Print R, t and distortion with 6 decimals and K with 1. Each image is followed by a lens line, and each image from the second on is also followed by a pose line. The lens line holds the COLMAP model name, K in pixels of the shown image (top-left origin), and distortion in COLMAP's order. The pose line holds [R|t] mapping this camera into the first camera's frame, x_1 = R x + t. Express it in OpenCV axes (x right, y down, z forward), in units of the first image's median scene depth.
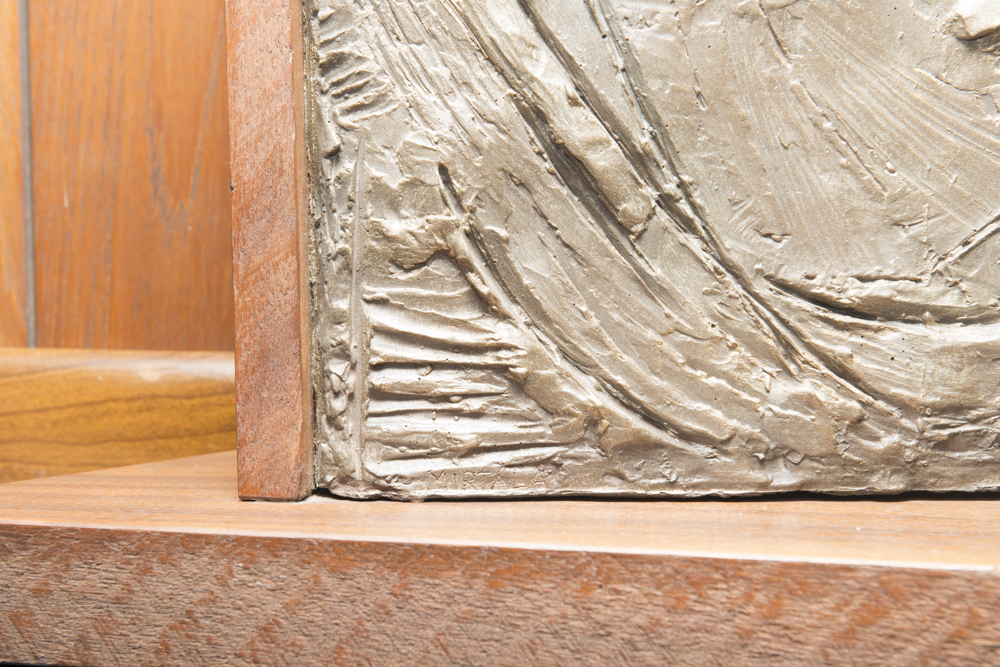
lens RADIAL K [[1911.6, 0, 500.6], [0, 1911.6, 334.4], [0, 0, 1]] dist [0.065220, 0.000000]
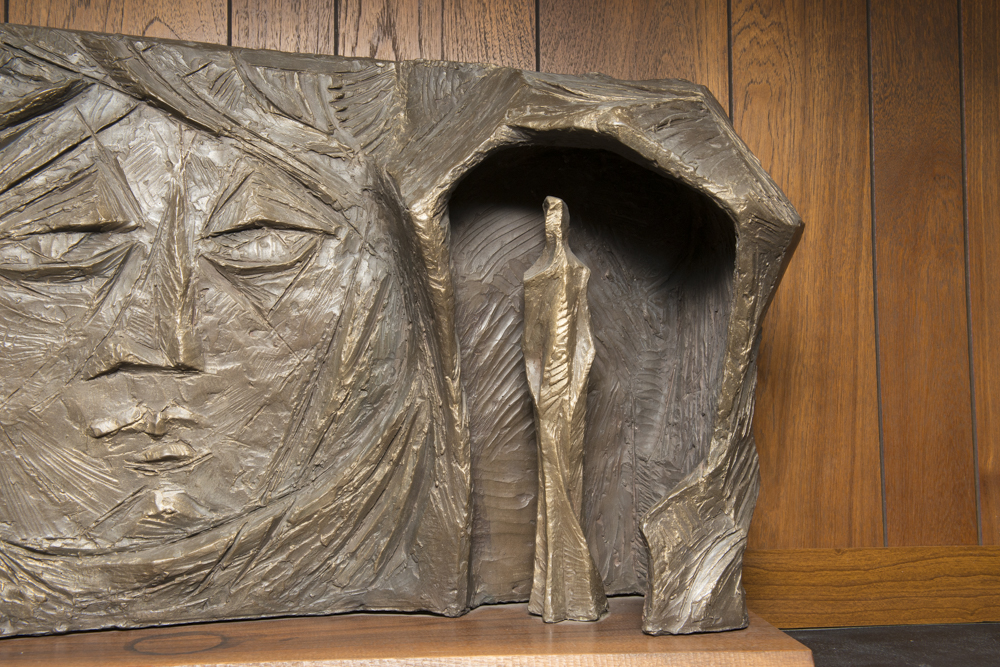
lens RADIAL K [[1027.8, 0, 496.3], [0, 1027.8, 332.9], [0, 0, 1]] dist [0.049246, 0.000000]
pose [[0.965420, 0.009972, 0.260508, 0.385565], [0.032397, 0.986933, -0.157839, -0.060198], [-0.258678, 0.160820, 0.952482, -0.397713]]
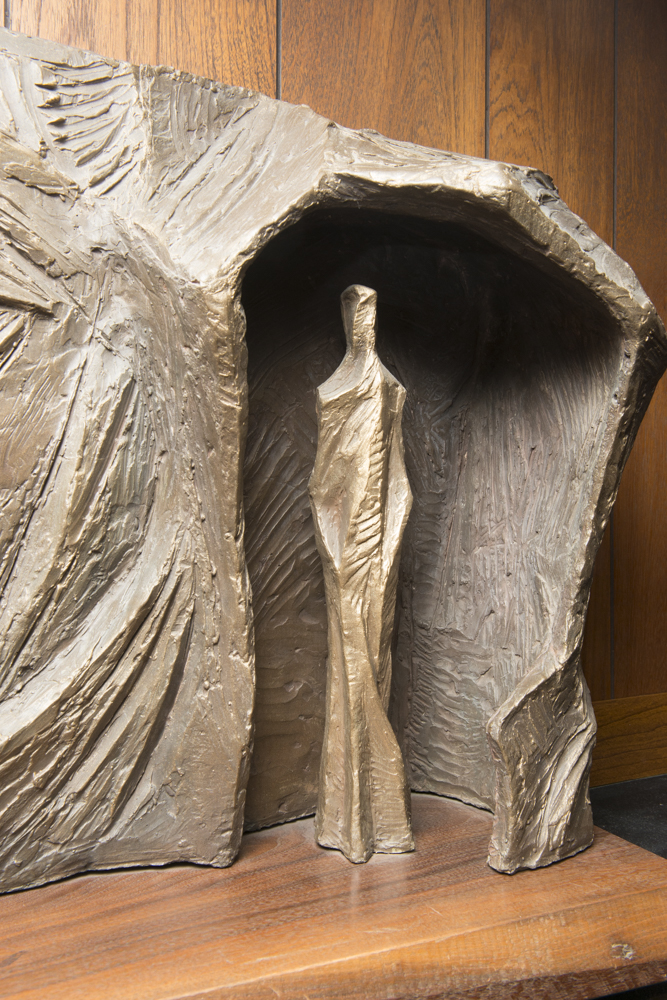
lens RADIAL K [[931.2, 0, 327.7], [0, 931.2, 503.2], [0, 0, 1]] dist [0.014902, 0.000000]
pose [[0.813917, 0.000525, 0.580981, 0.255400], [0.050534, 0.996146, -0.071696, -0.181727], [-0.578779, 0.087714, 0.810753, 0.175549]]
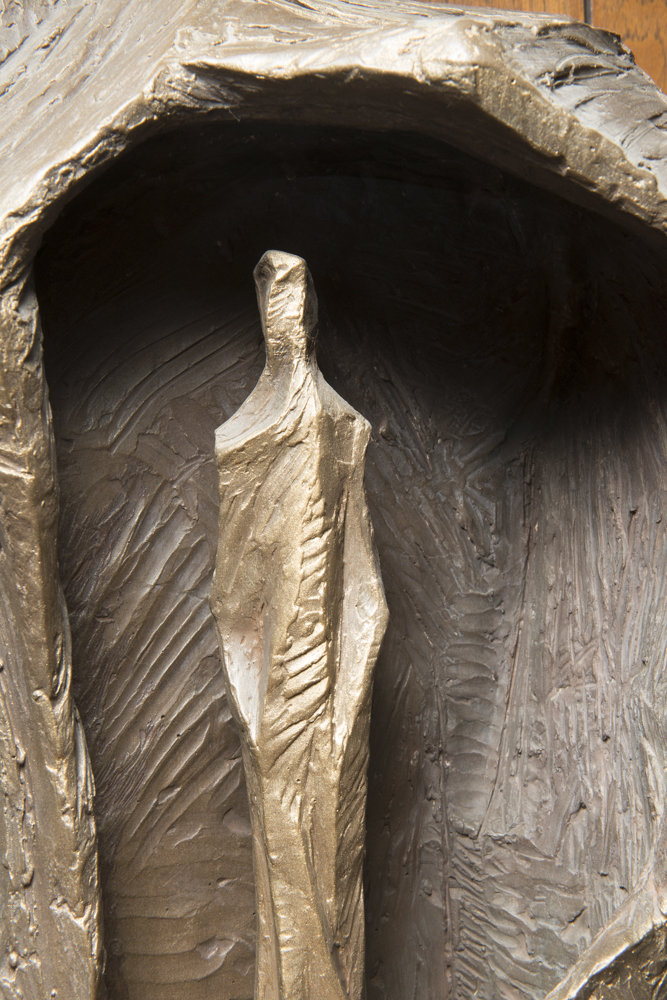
lens RADIAL K [[1465.7, 0, 328.7], [0, 1465.7, 501.4], [0, 0, 1]] dist [0.121170, 0.000000]
pose [[0.895912, -0.007694, 0.444164, 0.468106], [0.076896, 0.987443, -0.138001, -0.199460], [-0.437525, 0.157791, 0.885254, 0.144907]]
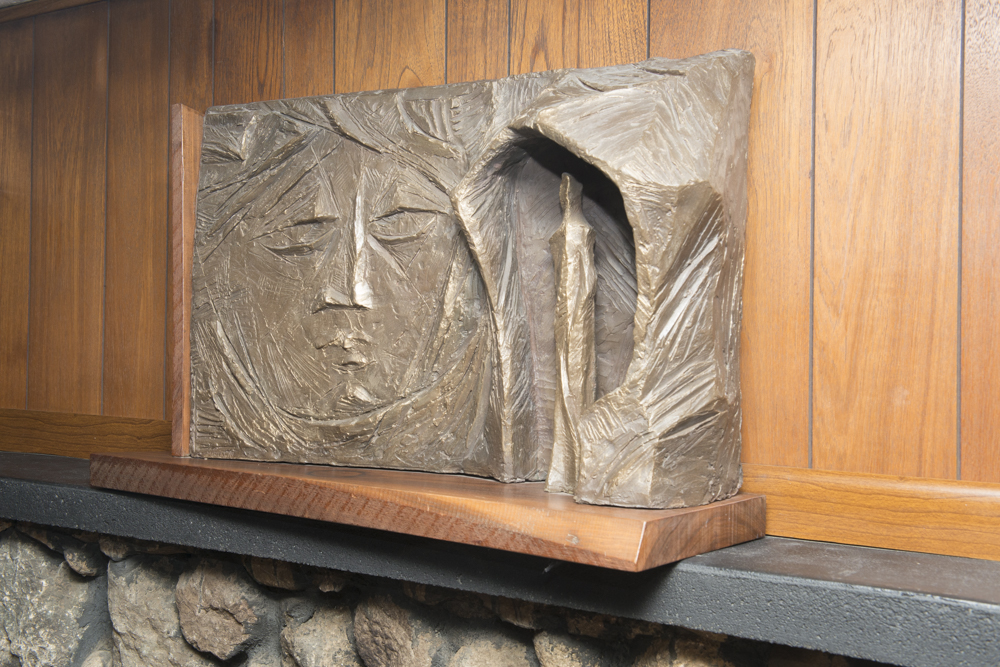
lens RADIAL K [[1113.7, 0, 496.8], [0, 1113.7, 331.4], [0, 0, 1]] dist [0.086043, 0.000000]
pose [[0.894023, 0.004159, -0.448002, 1.604213], [-0.053291, 0.993845, -0.097119, 0.016534], [0.444841, 0.110701, 0.888742, -0.897214]]
